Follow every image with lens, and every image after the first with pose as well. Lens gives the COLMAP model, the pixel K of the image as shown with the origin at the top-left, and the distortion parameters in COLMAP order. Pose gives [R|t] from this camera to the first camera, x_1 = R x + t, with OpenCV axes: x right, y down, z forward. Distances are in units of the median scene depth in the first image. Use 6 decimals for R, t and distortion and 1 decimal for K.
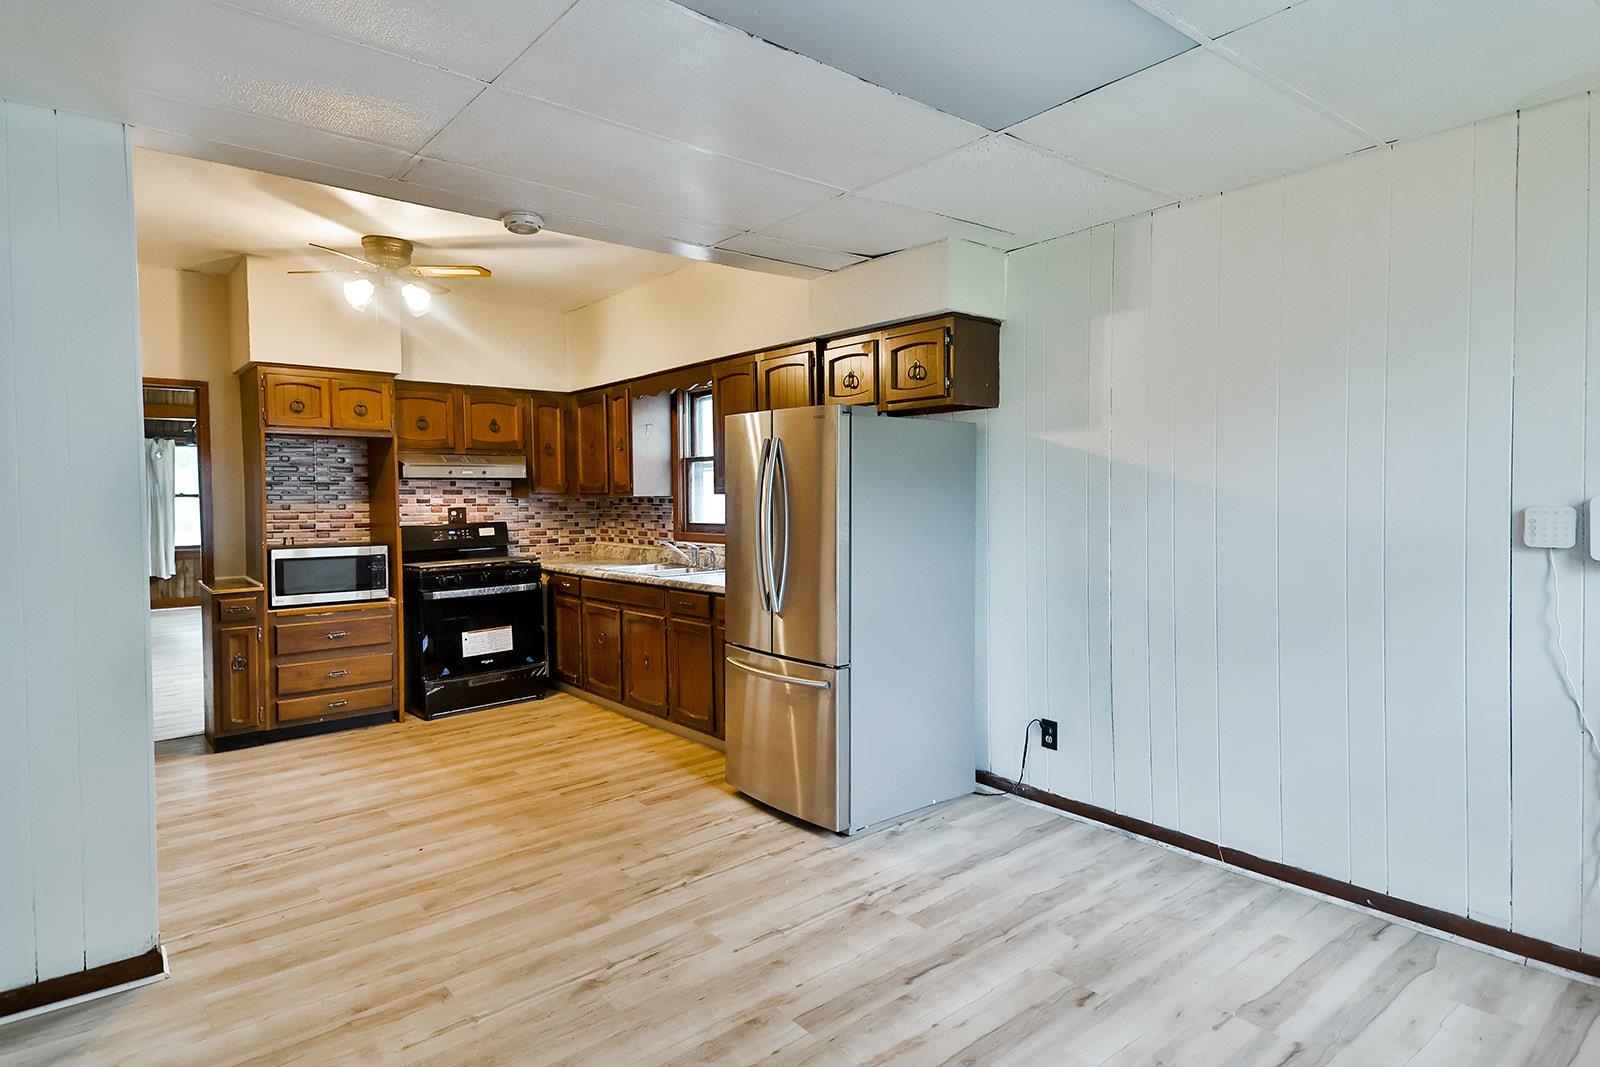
lens RADIAL K [[847.3, 0, 798.2], [0, 847.3, 528.2], [0, 0, 1]] dist [0.072585, -0.026995]
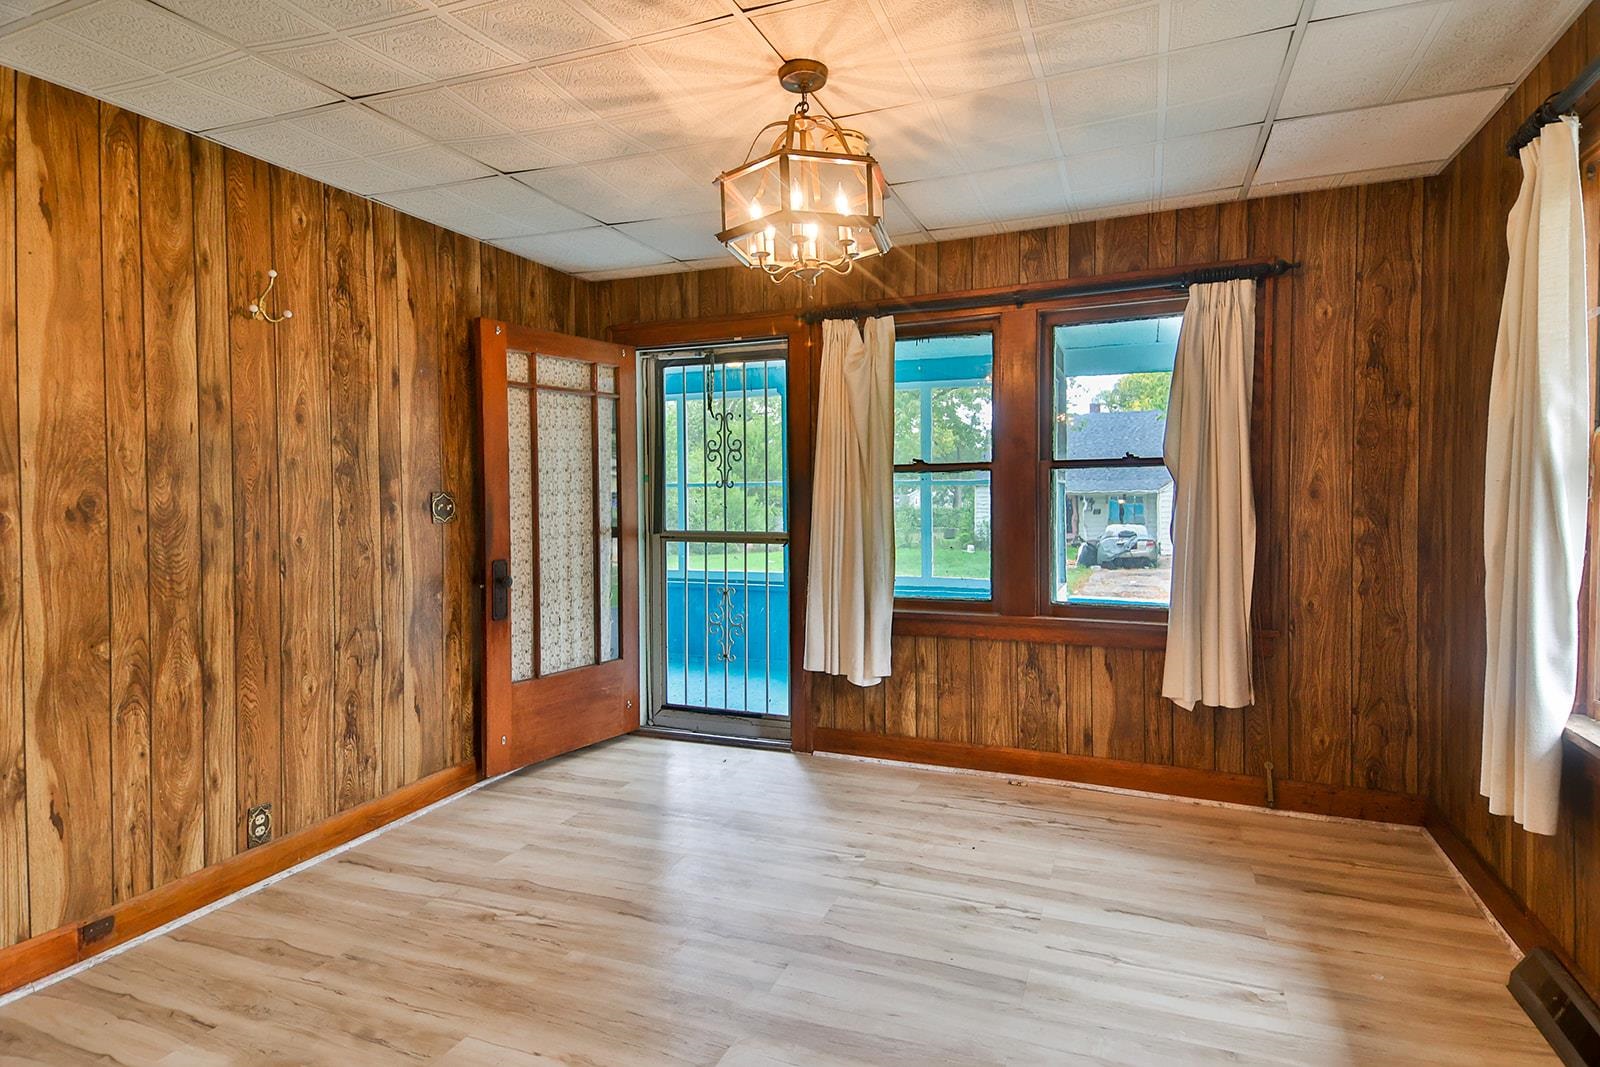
lens RADIAL K [[847.3, 0, 790.5], [0, 847.3, 511.8], [0, 0, 1]] dist [0.072585, -0.026995]
pose [[0.500060, 0.028957, -0.865506, -0.417367], [-0.034226, 0.999321, 0.013660, -0.021093], [0.865314, 0.022792, 0.500712, 0.771512]]
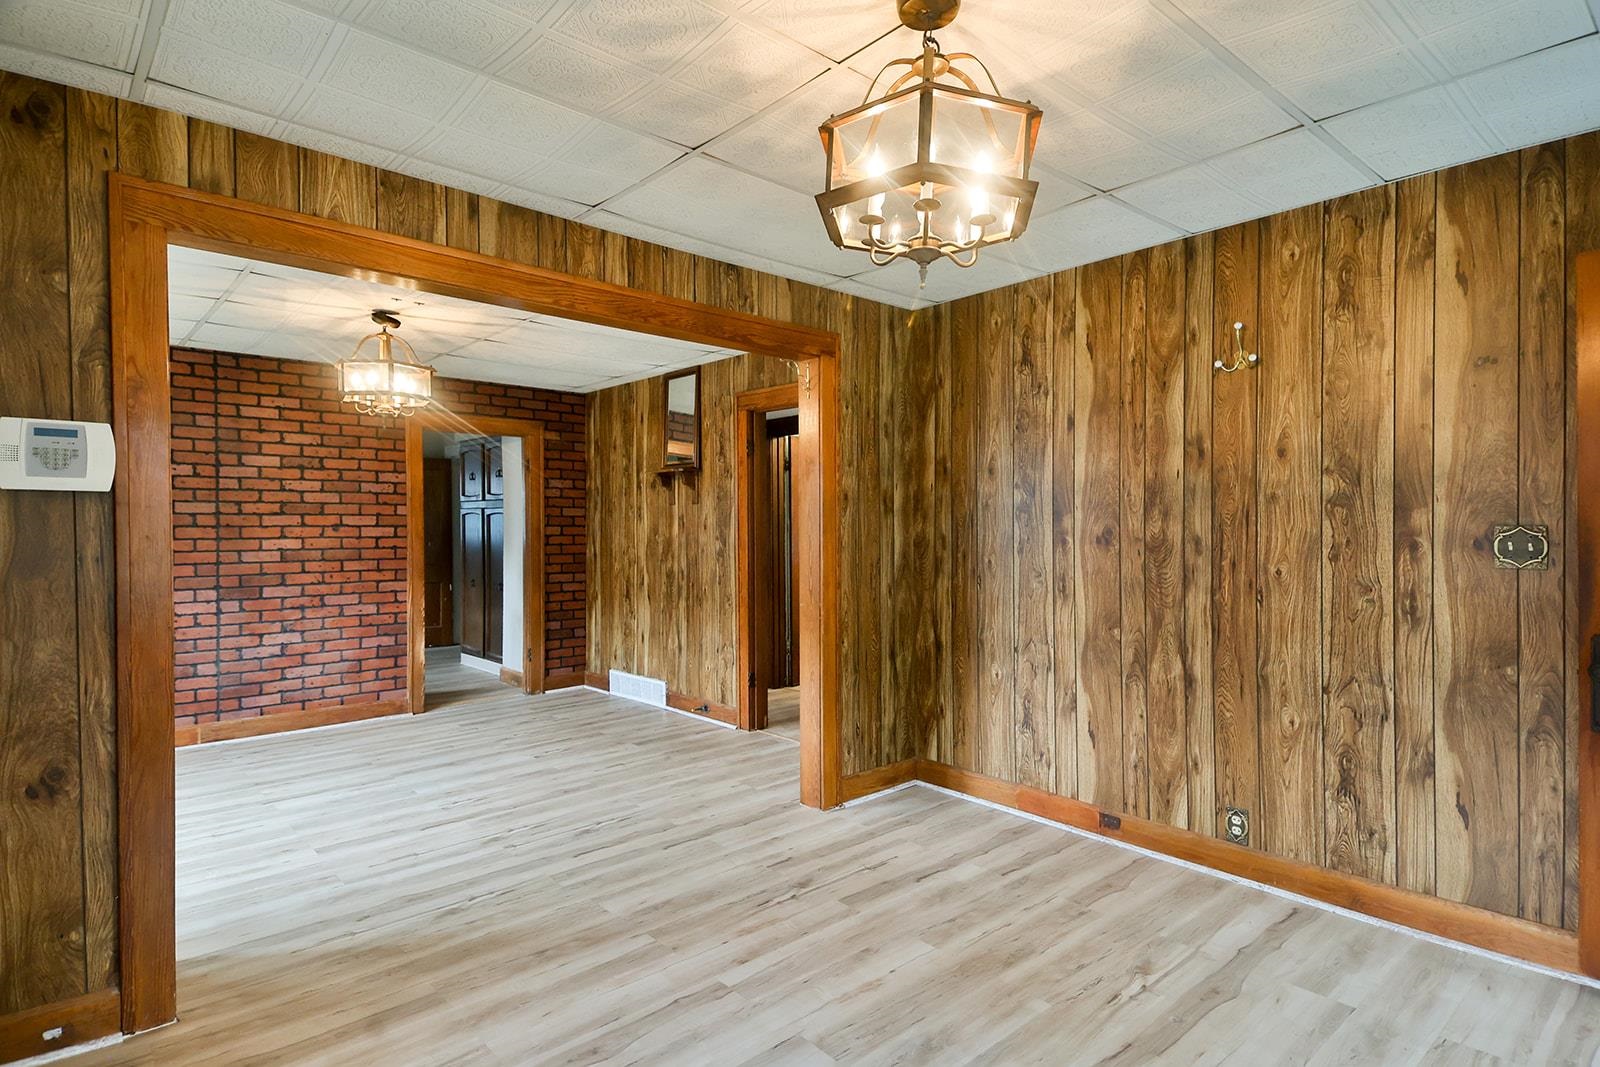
lens RADIAL K [[847.3, 0, 819.8], [0, 847.3, 529.9], [0, 0, 1]] dist [0.072585, -0.026995]
pose [[-0.996353, 0.018375, -0.083323, -0.565382], [0.014337, 0.998705, 0.048805, -0.032811], [0.084112, 0.047432, -0.995327, 1.047041]]
